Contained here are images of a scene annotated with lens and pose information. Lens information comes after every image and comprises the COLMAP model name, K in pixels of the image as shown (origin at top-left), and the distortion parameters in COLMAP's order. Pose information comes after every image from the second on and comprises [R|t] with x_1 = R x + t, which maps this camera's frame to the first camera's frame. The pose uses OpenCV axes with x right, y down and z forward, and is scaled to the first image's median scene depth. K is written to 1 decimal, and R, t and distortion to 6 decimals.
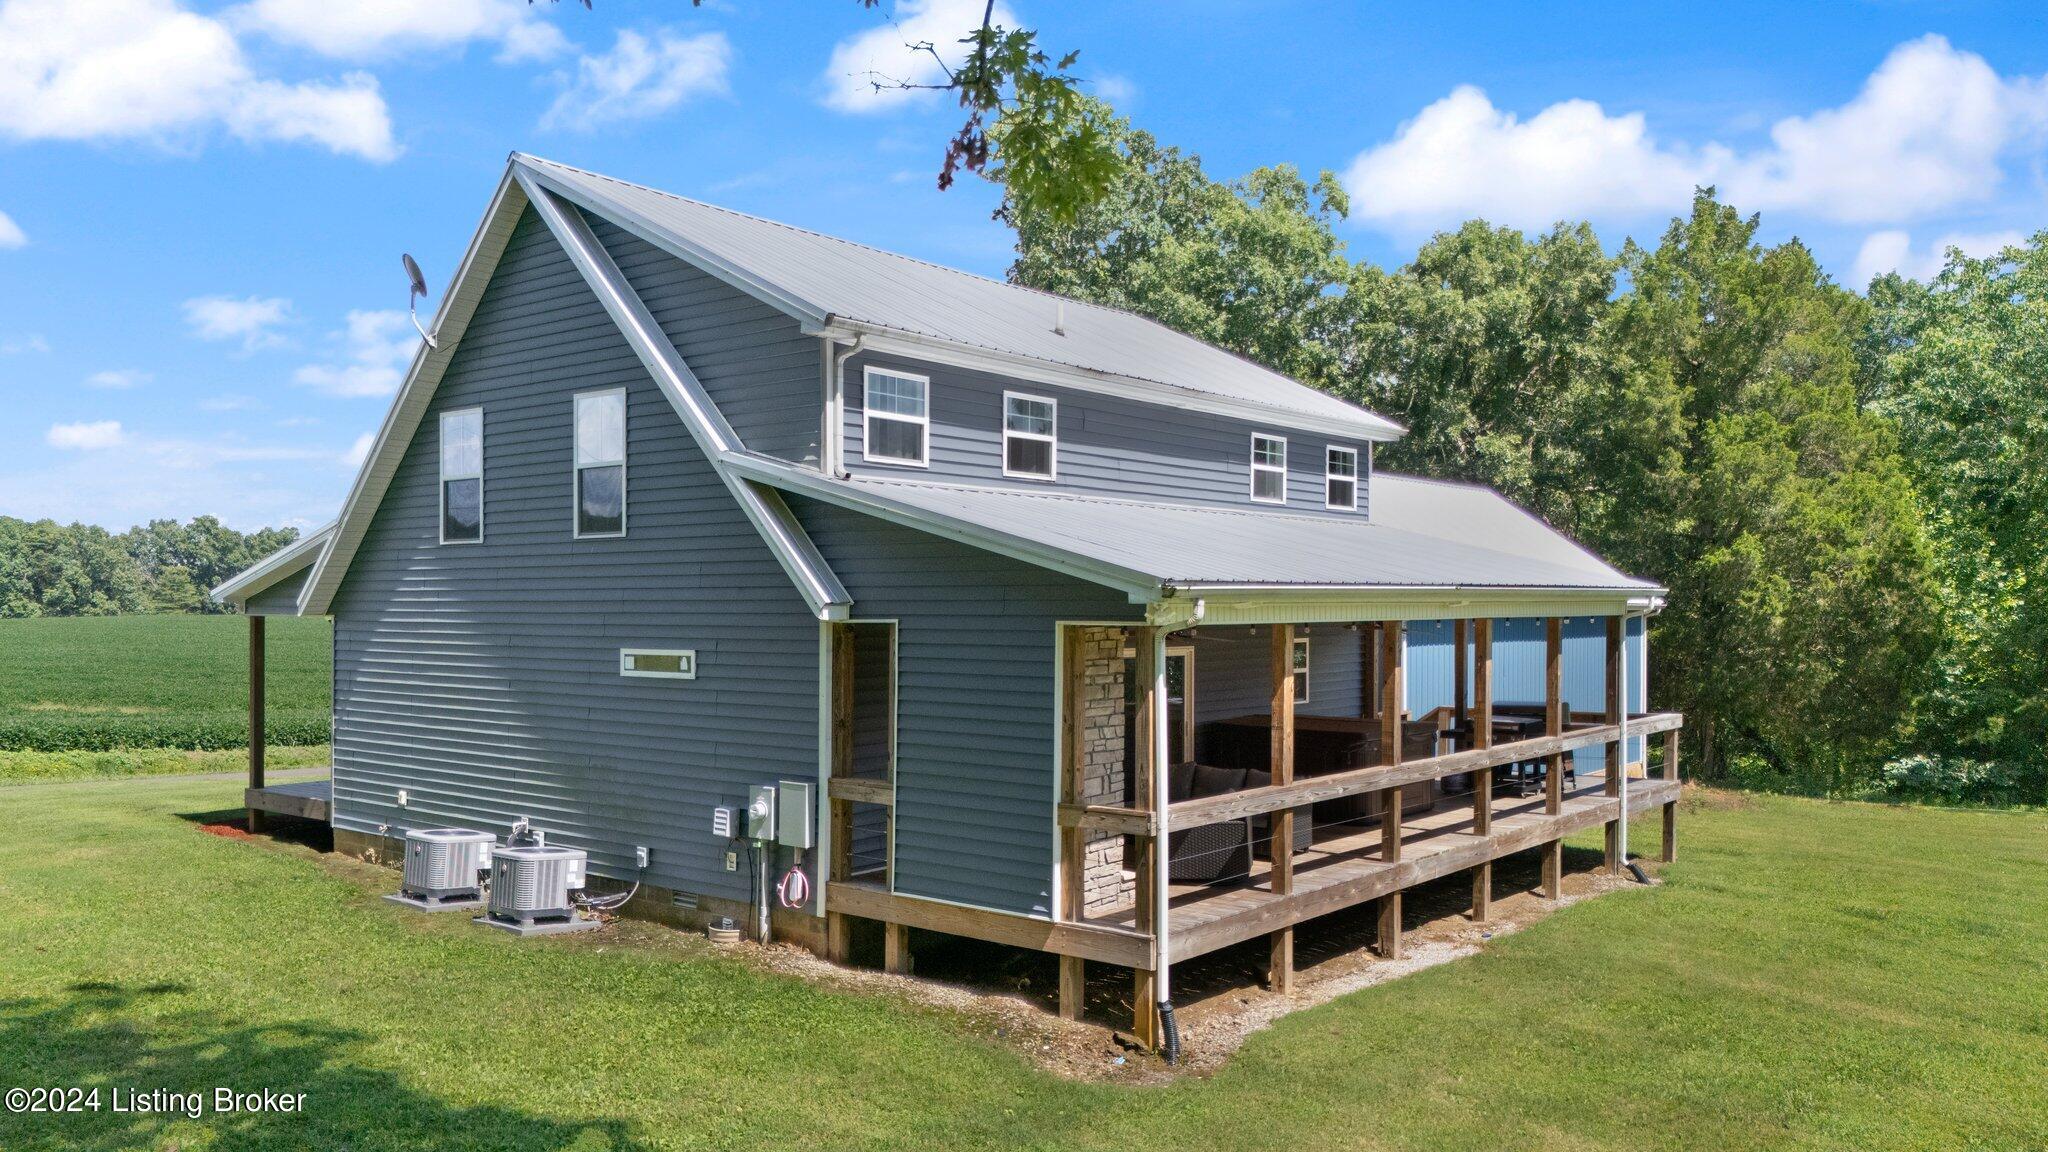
lens RADIAL K [[1510.4, 0, 1023.0], [0, 1510.4, 558.9], [0, 0, 1]] dist [0.063280, -0.046282]
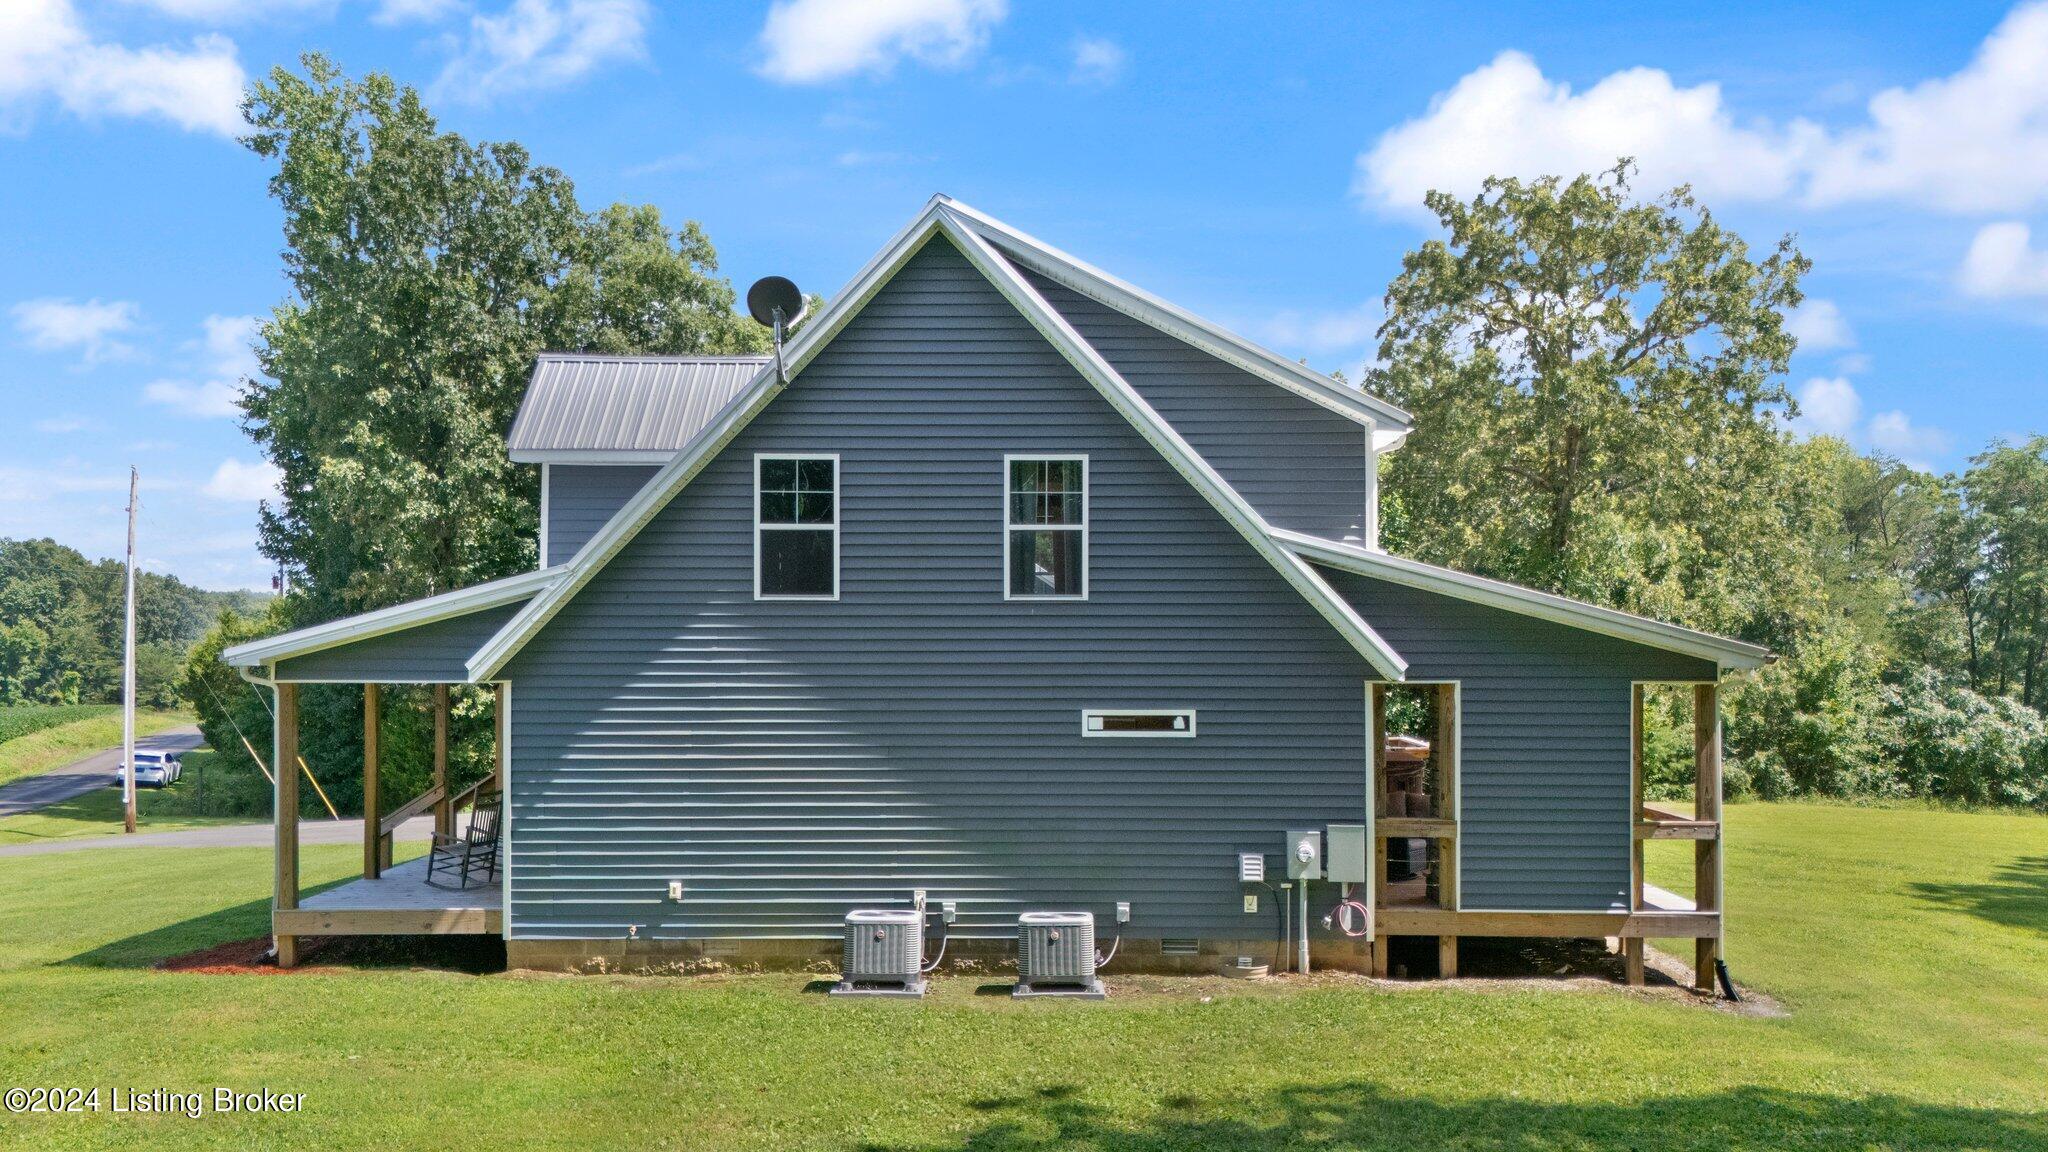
lens RADIAL K [[1510.4, 0, 1025.8], [0, 1510.4, 573.7], [0, 0, 1]] dist [0.063280, -0.046282]
pose [[0.778511, 0.026515, 0.627071, -1.033590], [-0.018827, 0.999644, -0.018895, -0.013758], [-0.627348, 0.002904, 0.778733, 0.261738]]
